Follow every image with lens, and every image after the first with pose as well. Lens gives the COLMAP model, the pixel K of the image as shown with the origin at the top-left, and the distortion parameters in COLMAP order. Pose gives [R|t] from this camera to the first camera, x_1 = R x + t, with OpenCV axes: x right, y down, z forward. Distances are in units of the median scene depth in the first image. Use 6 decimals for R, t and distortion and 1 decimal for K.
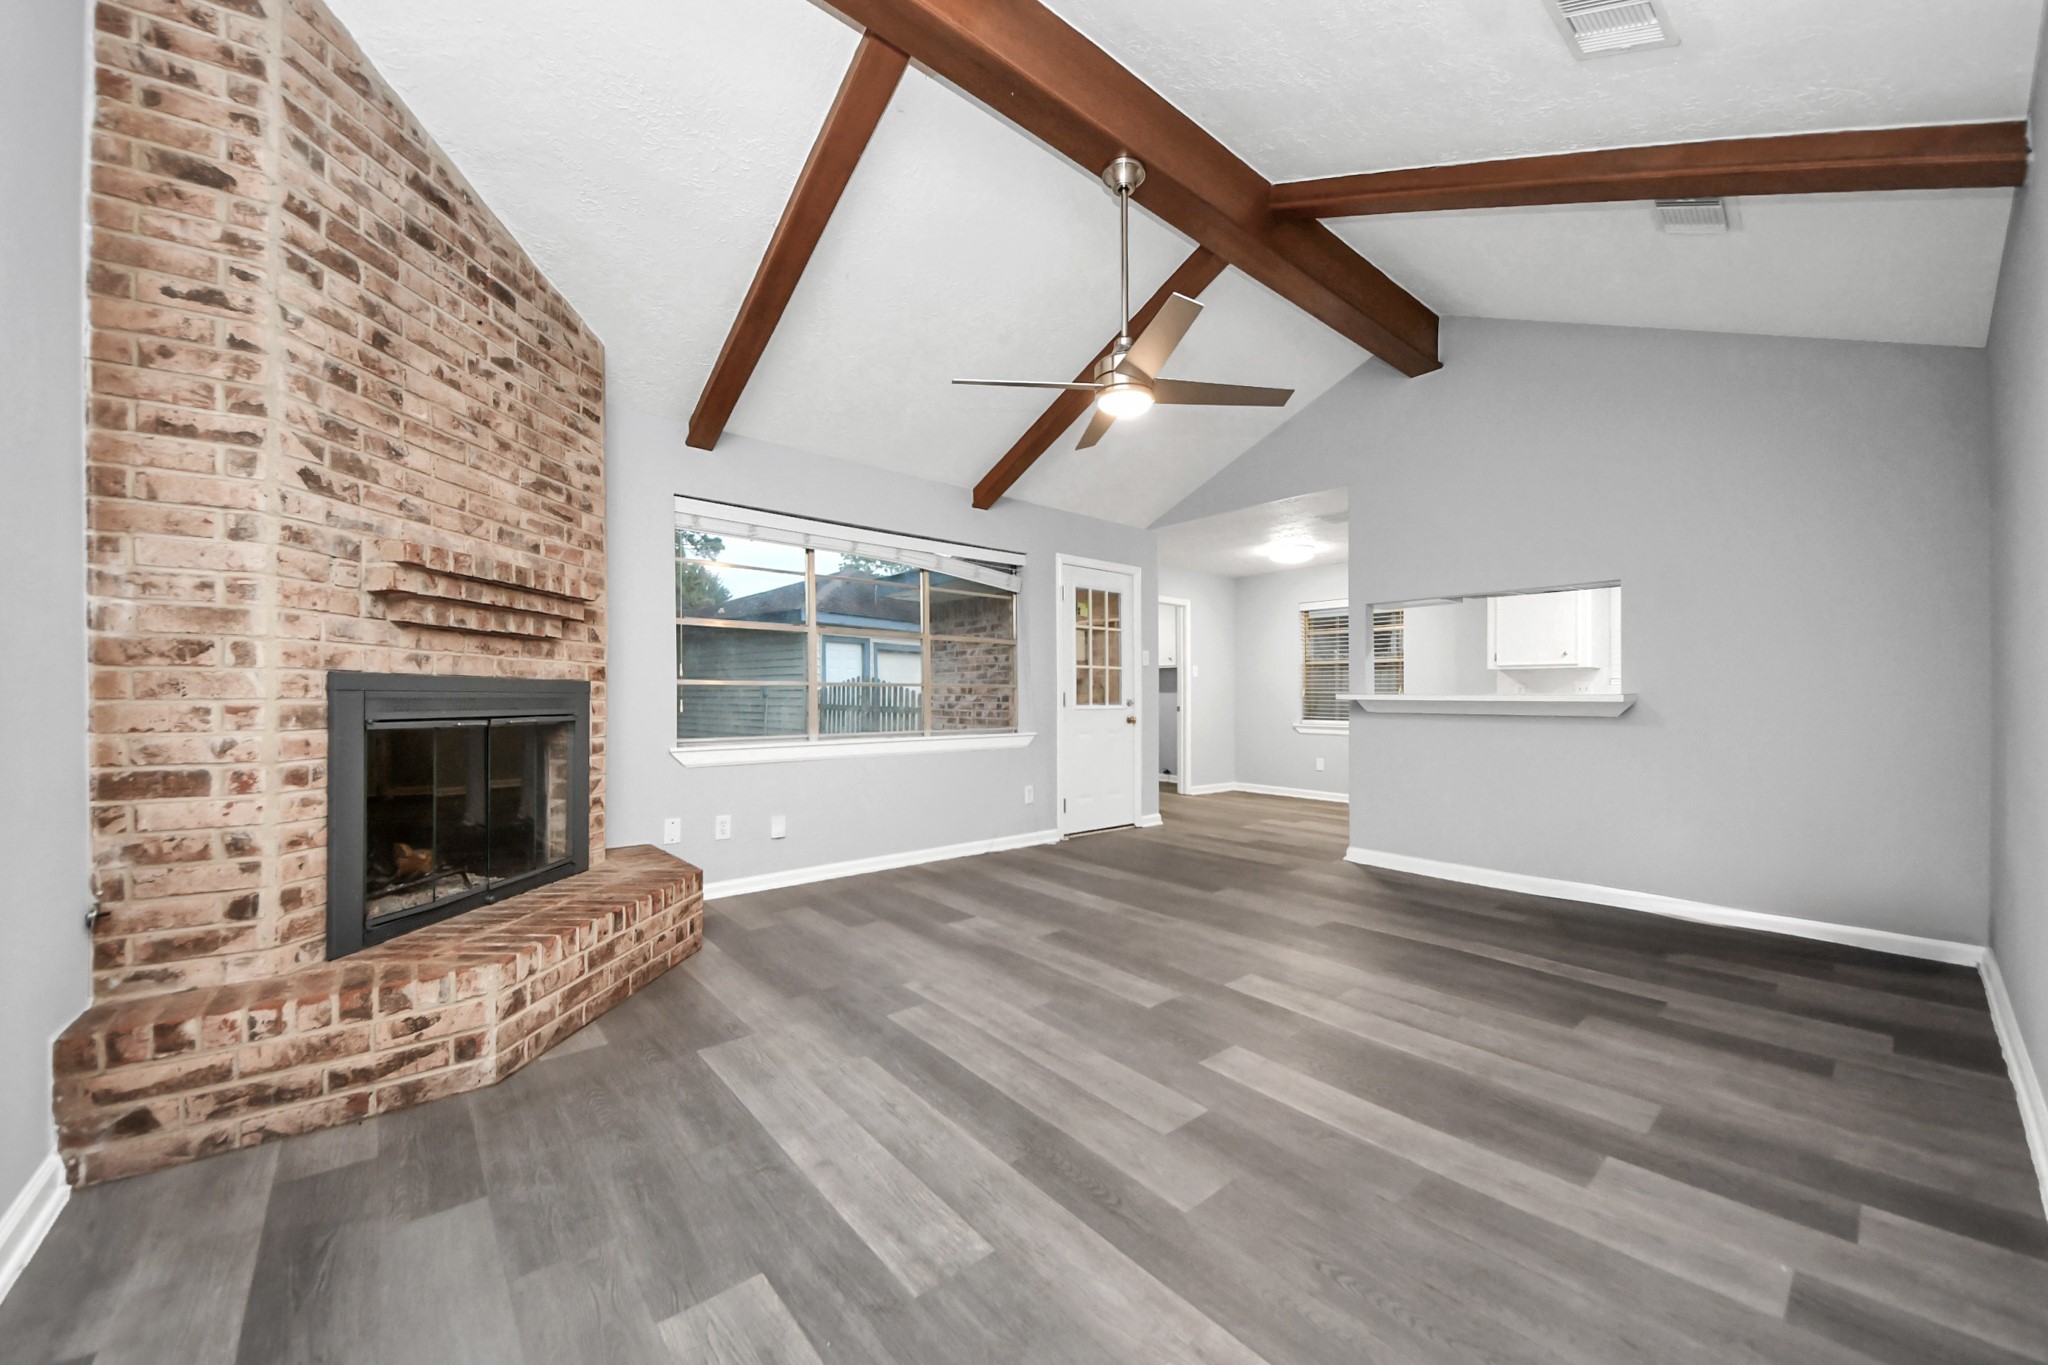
lens RADIAL K [[788.7, 0, 1002.6], [0, 788.7, 688.9], [0, 0, 1]] dist [0.033072, -0.019204]
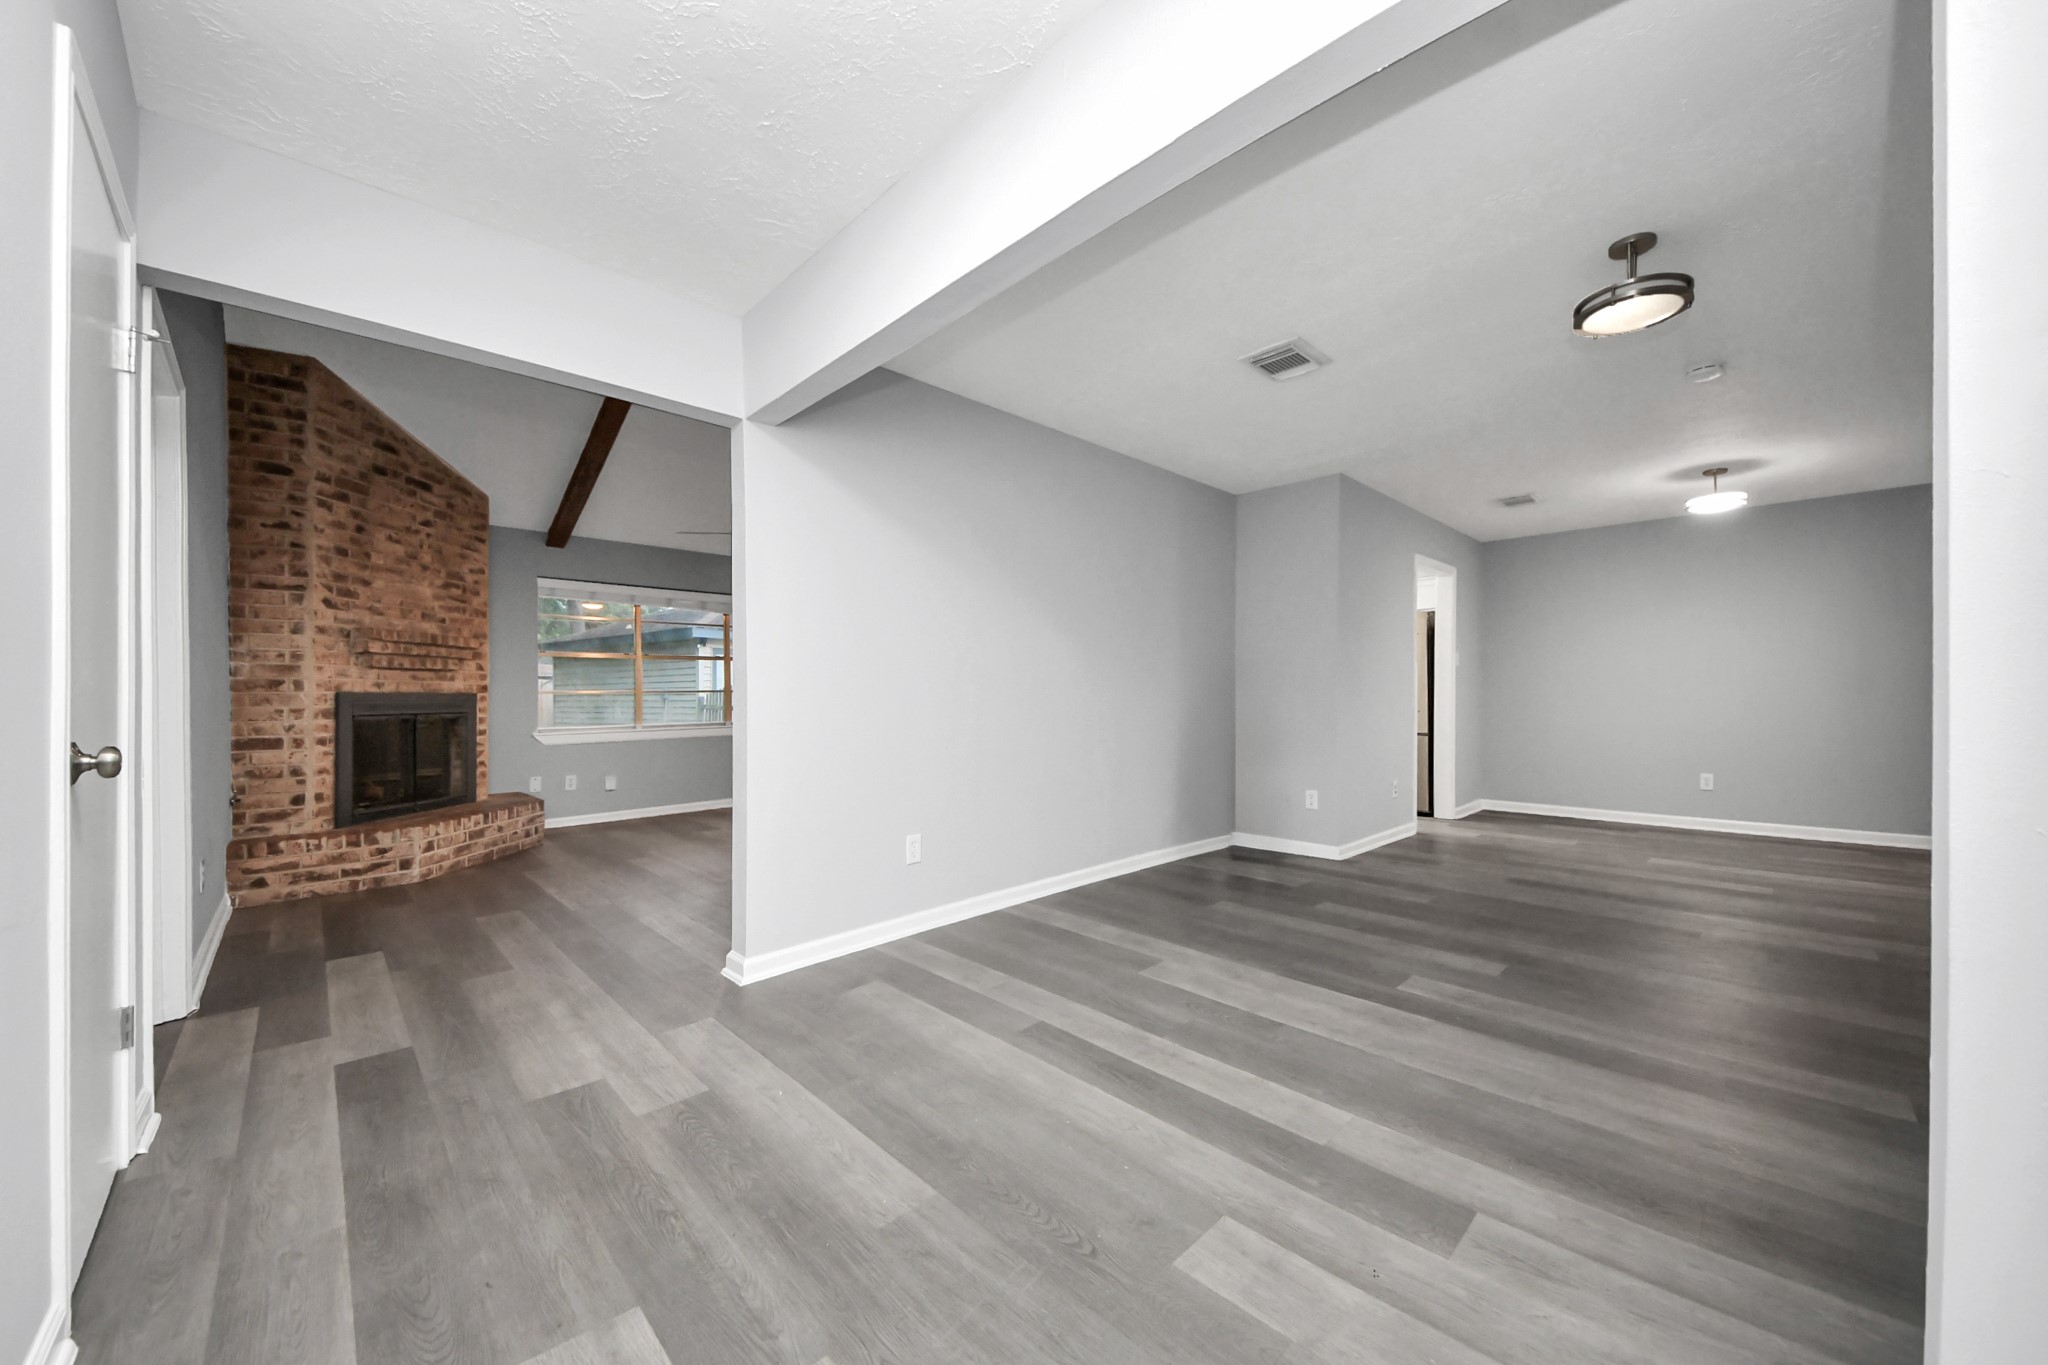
lens RADIAL K [[766.6, 0, 1014.2], [0, 766.6, 679.9], [0, 0, 1]] dist [0.045859, -0.027944]
pose [[0.996555, -0.003291, 0.082873, 0.731682], [0.004027, 0.999954, -0.008717, -0.027888], [-0.082840, 0.009021, 0.996522, -1.140313]]
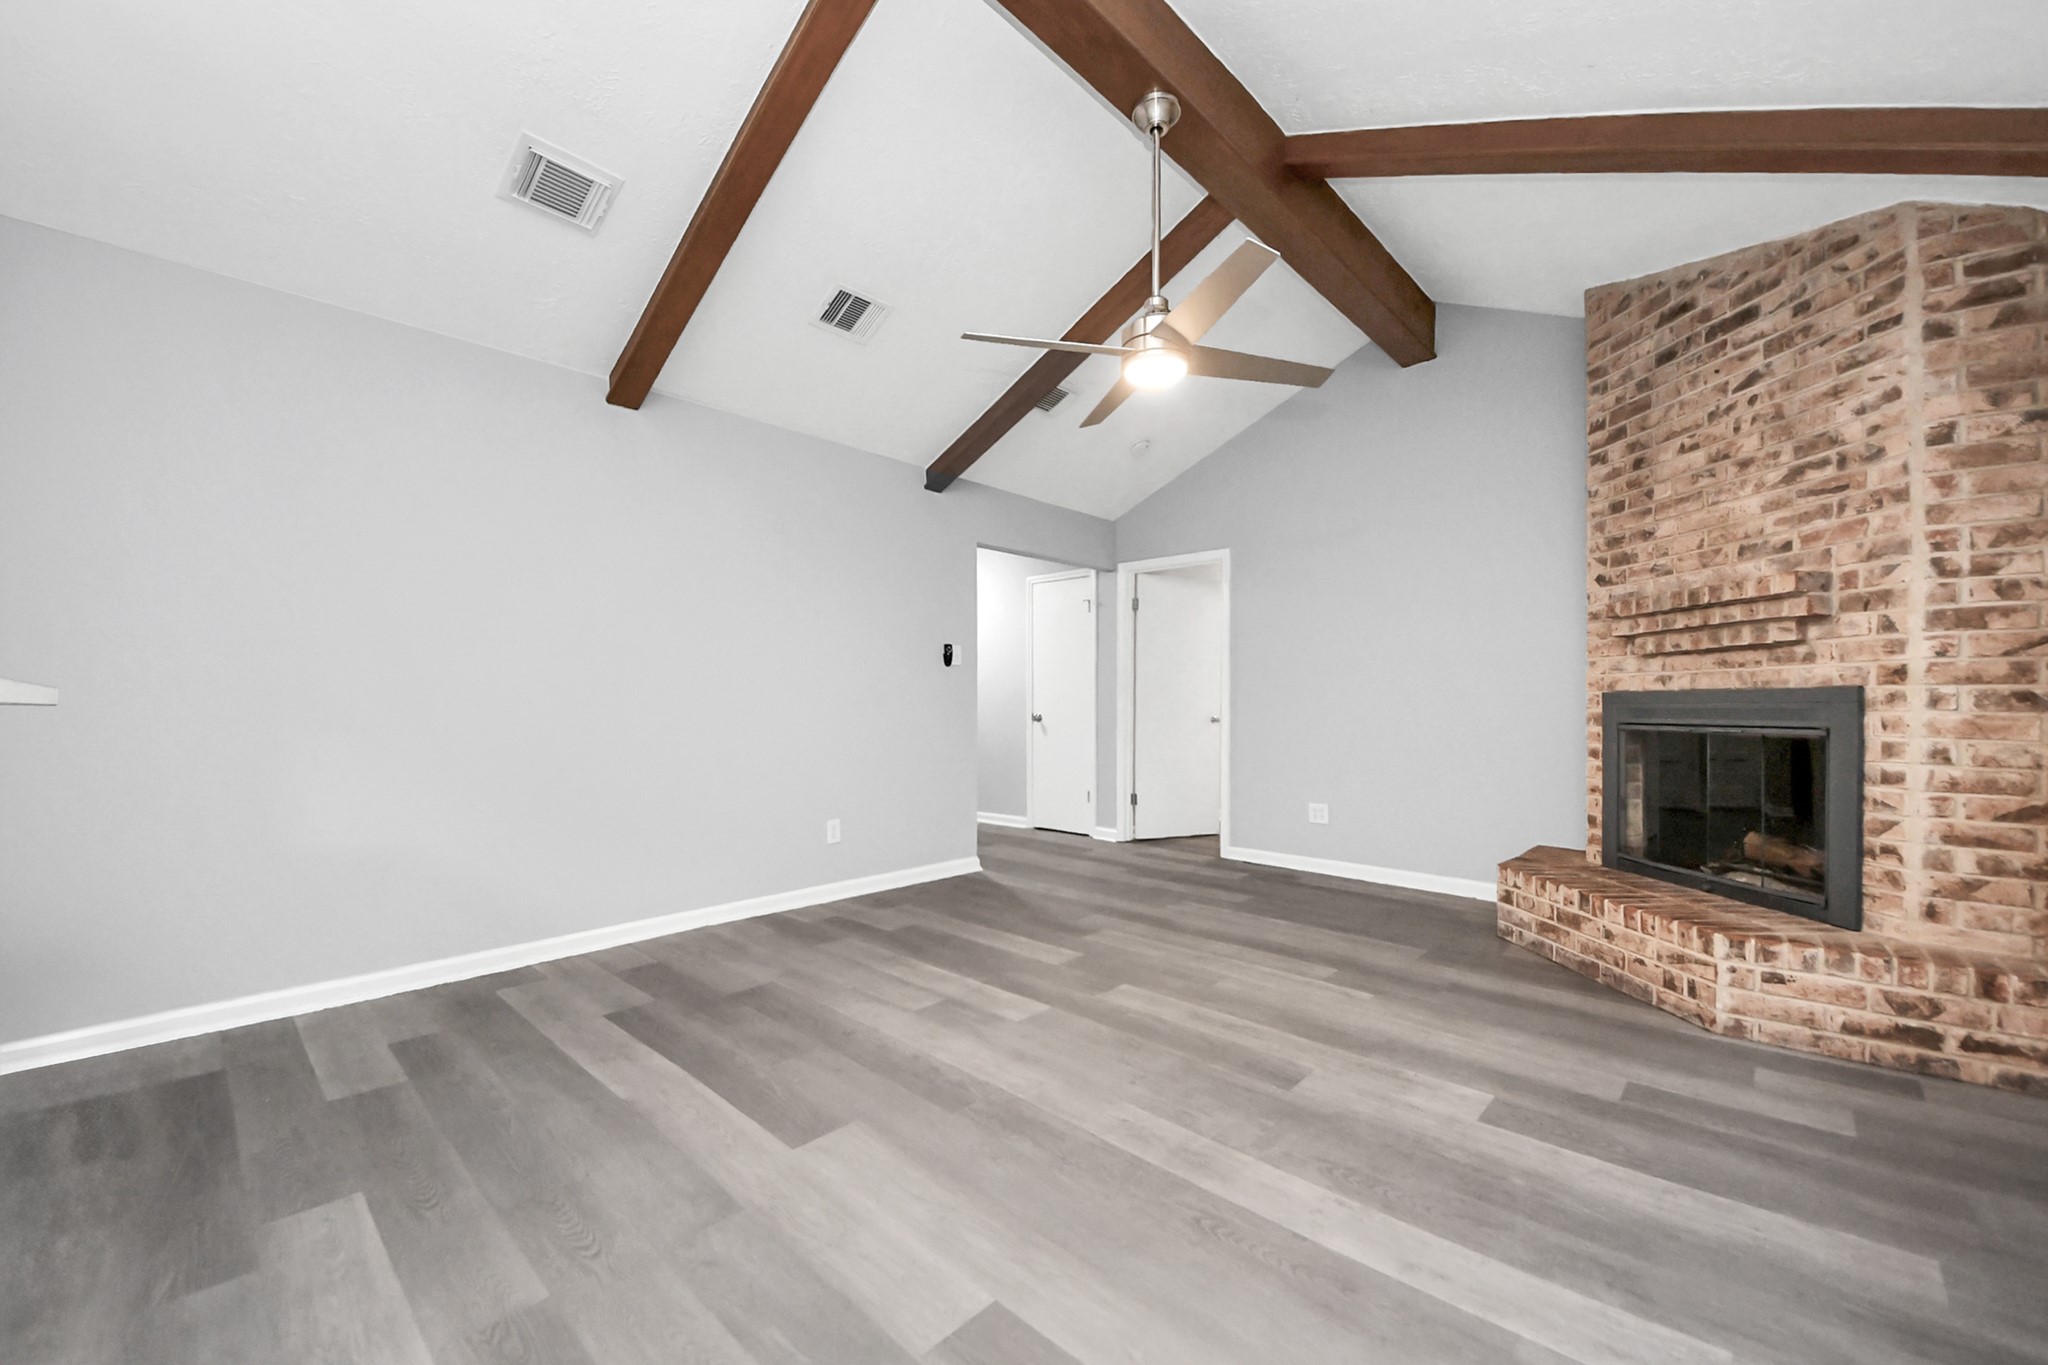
lens RADIAL K [[813.0, 0, 976.4], [0, 813.0, 700.2], [0, 0, 1]] dist [0.000456, -0.010756]
pose [[-0.996730, 0.000889, -0.080794, 0.554965], [0.002634, 0.999766, -0.021489, 0.025223], [0.080756, -0.021632, -0.996499, 2.413229]]
